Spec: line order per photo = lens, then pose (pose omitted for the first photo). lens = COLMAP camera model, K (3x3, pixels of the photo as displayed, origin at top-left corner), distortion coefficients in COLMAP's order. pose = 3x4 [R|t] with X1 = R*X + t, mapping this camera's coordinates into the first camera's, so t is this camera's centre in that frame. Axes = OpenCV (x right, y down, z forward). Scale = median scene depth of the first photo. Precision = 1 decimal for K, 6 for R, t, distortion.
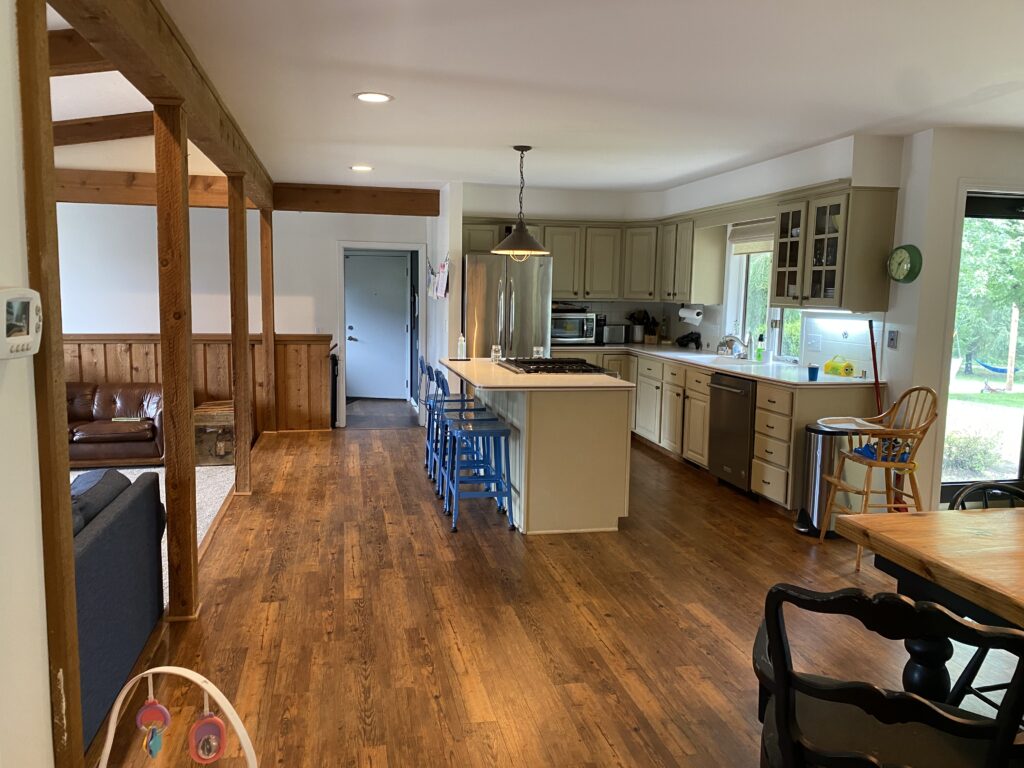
lens RADIAL K [[785.7, 0, 513.2], [0, 785.7, 383.8], [0, 0, 1]] dist [0.042307, -0.013623]
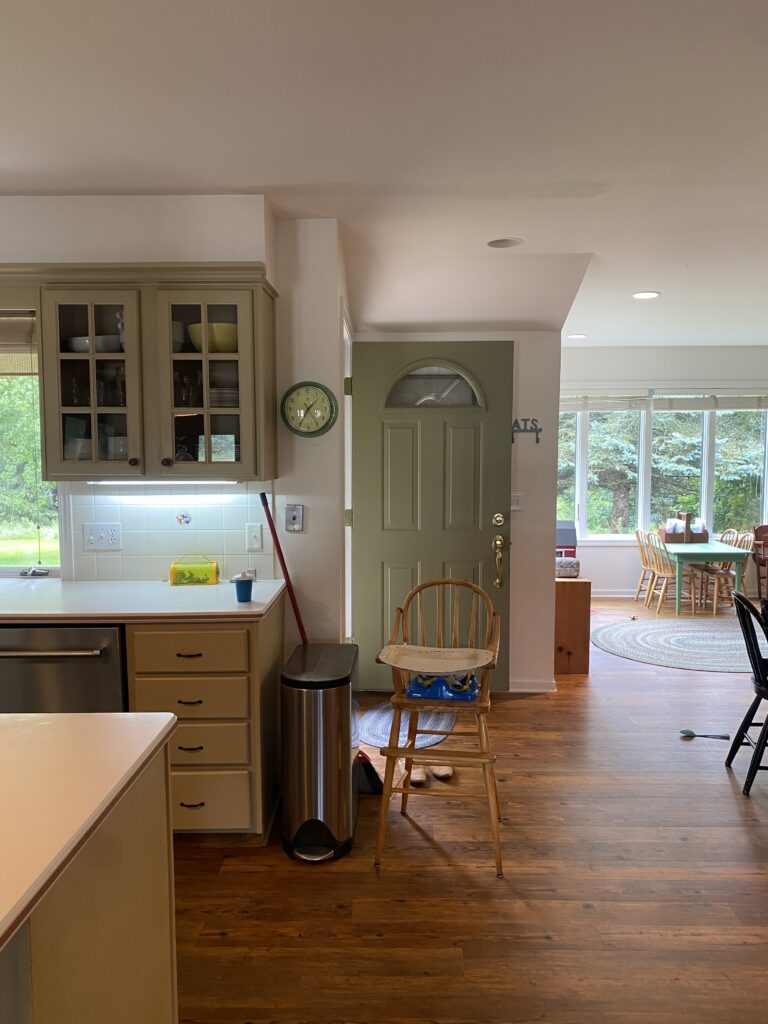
lens RADIAL K [[785.7, 0, 382.6], [0, 785.7, 517.7], [0, 0, 1]] dist [0.042307, -0.013623]
pose [[0.236323, -0.113715, 0.964998, -0.140041], [0.121621, 0.988780, 0.086733, -0.093354], [-0.964033, 0.096867, 0.247502, 0.668903]]
